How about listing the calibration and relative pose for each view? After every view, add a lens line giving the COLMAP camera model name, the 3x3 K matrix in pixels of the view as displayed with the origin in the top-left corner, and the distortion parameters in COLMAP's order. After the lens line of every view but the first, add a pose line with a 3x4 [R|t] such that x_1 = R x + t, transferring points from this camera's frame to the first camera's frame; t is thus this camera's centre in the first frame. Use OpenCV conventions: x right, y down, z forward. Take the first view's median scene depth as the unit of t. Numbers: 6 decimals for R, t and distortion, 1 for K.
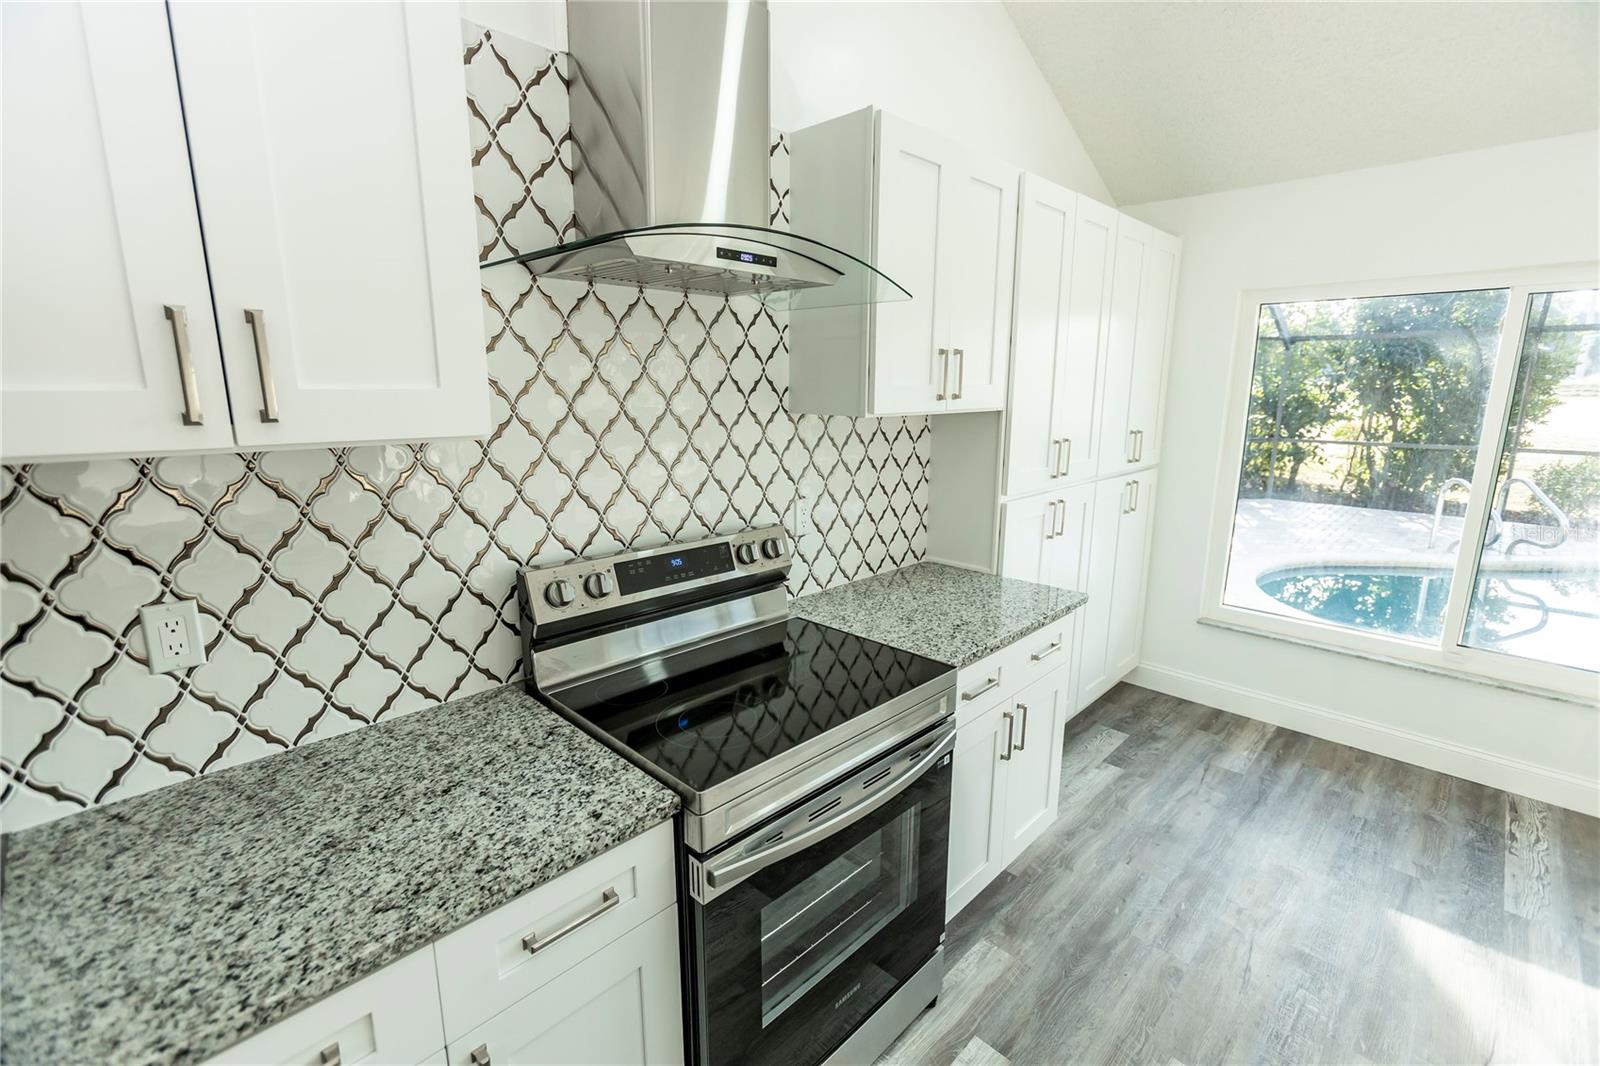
lens RADIAL K [[713.9, 0, 800.0], [0, 713.9, 533.0], [0, 0, 1]] dist [-0.027467, 0.025110]
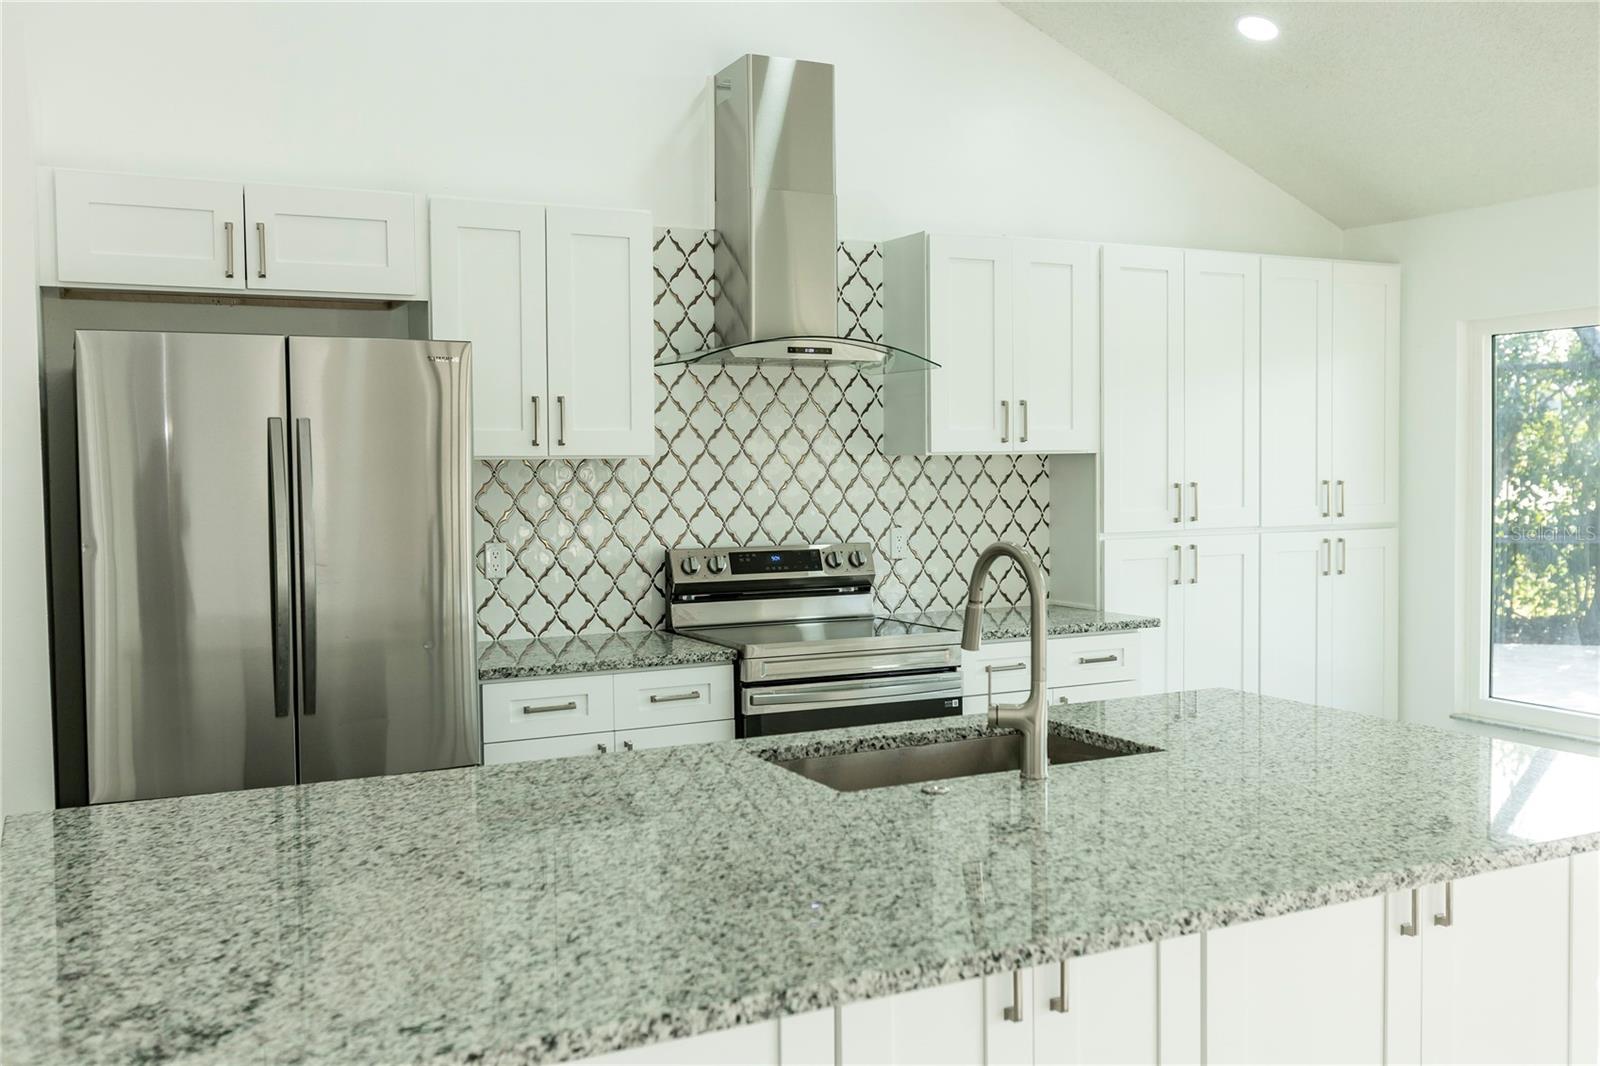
lens RADIAL K [[1468.7, 0, 800.0], [0, 1468.7, 533.0], [0, 0, 1]] dist [0.000814, 0.007328]
pose [[0.948999, 0.000919, -0.315278, 0.842490], [-0.051554, 0.986988, -0.152303, 0.464854], [0.311035, 0.160790, 0.936698, -1.811452]]
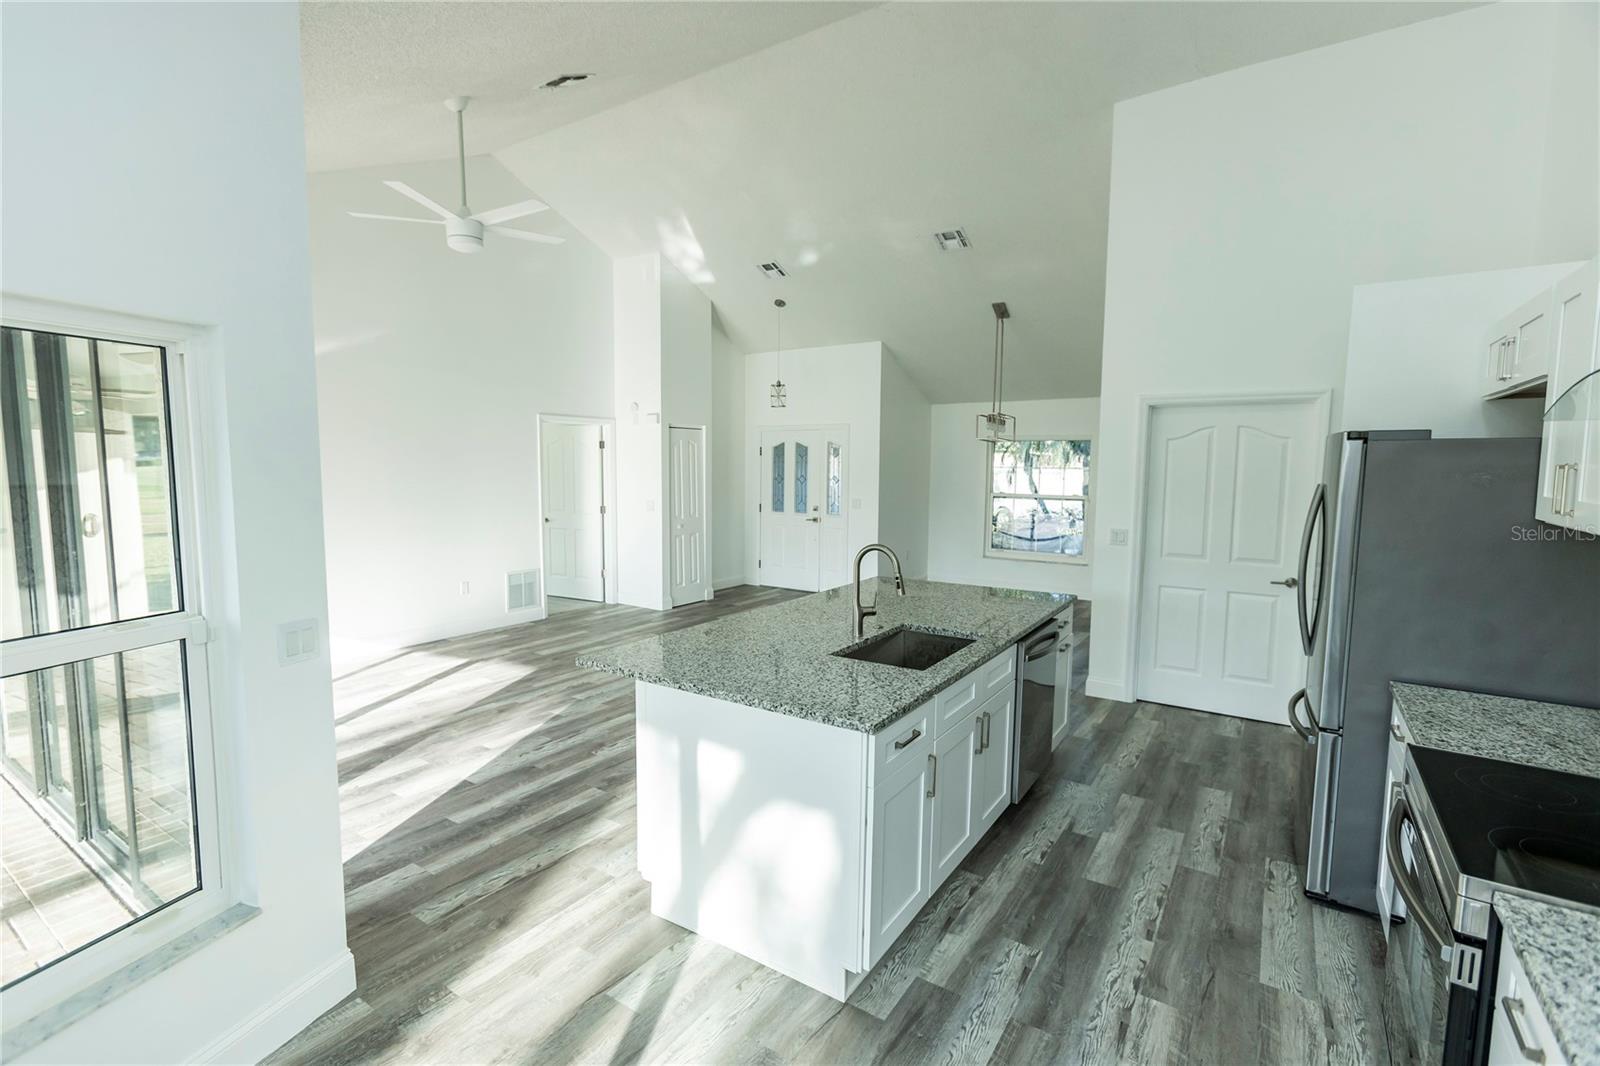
lens RADIAL K [[713.9, 0, 800.0], [0, 713.9, 533.0], [0, 0, 1]] dist [-0.027467, 0.025110]
pose [[-0.982986, 0.011275, -0.183336, 1.086067], [-0.043339, 0.955697, 0.291144, -0.367961], [0.178497, 0.294136, -0.938948, 1.504017]]
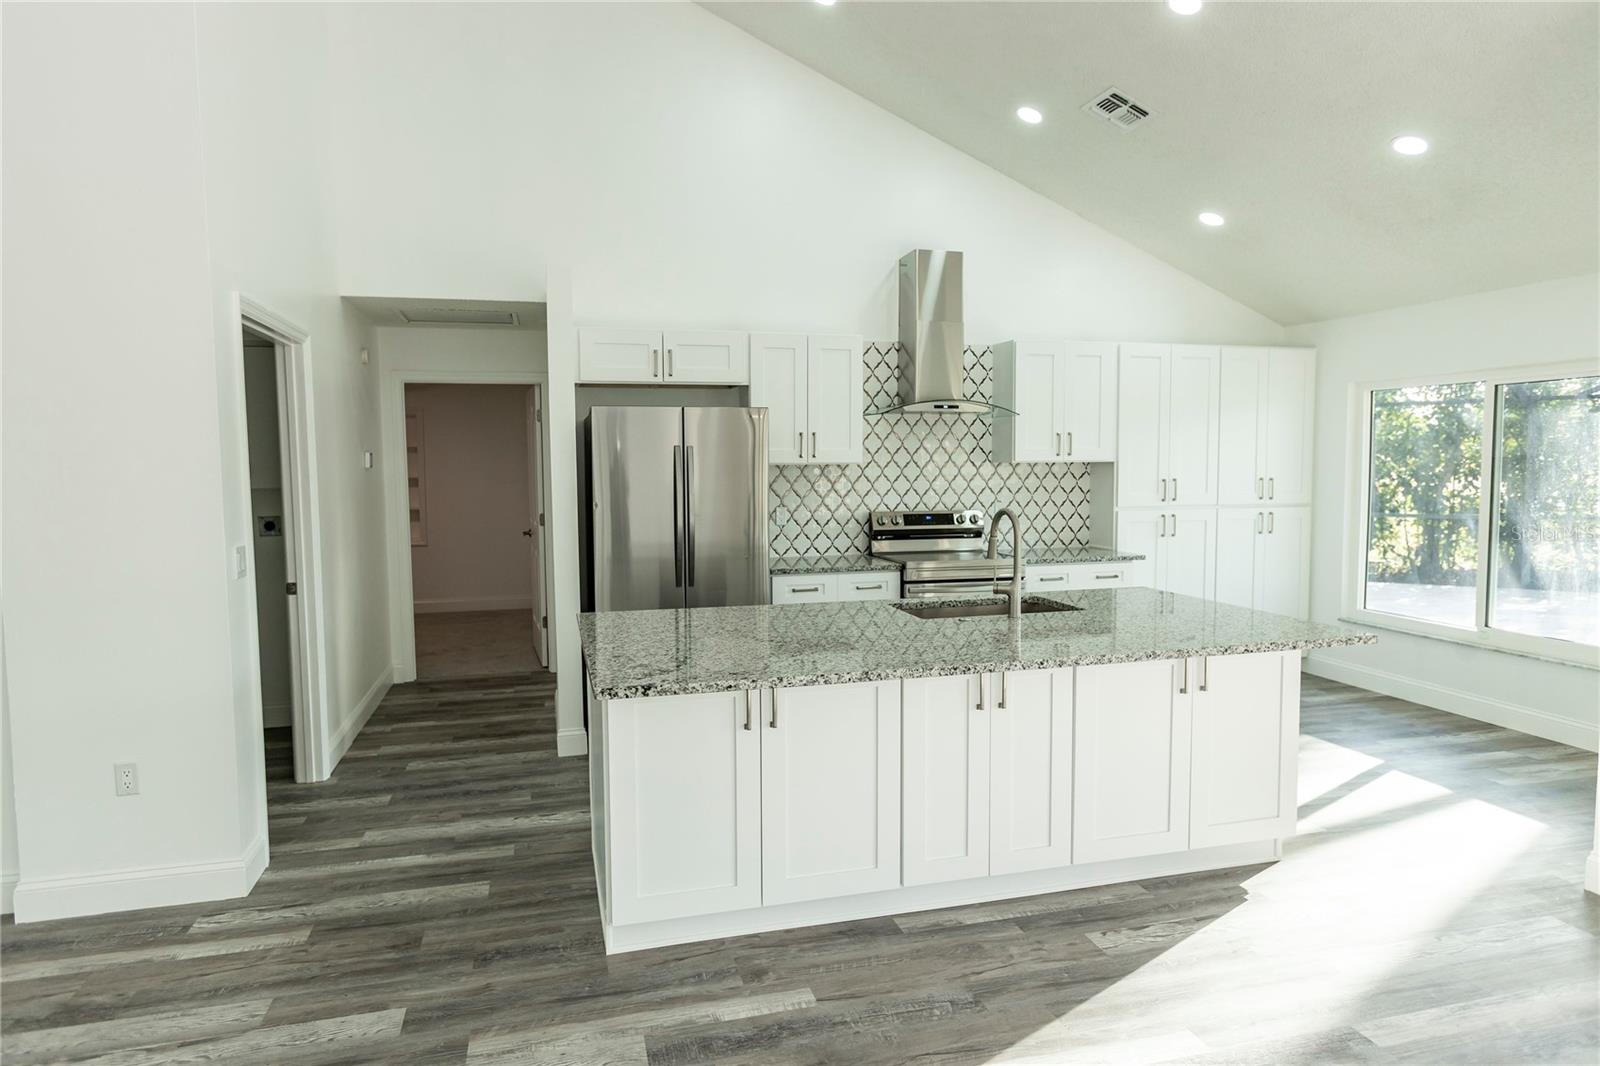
lens RADIAL K [[956.3, 0, 800.0], [0, 956.3, 533.0], [0, 0, 1]] dist [-0.001128, 0.000236]
pose [[0.867751, 0.028119, -0.496202, 1.249863], [-0.094361, 0.989559, -0.108940, 0.566350], [0.487958, 0.141355, 0.861345, -2.401027]]
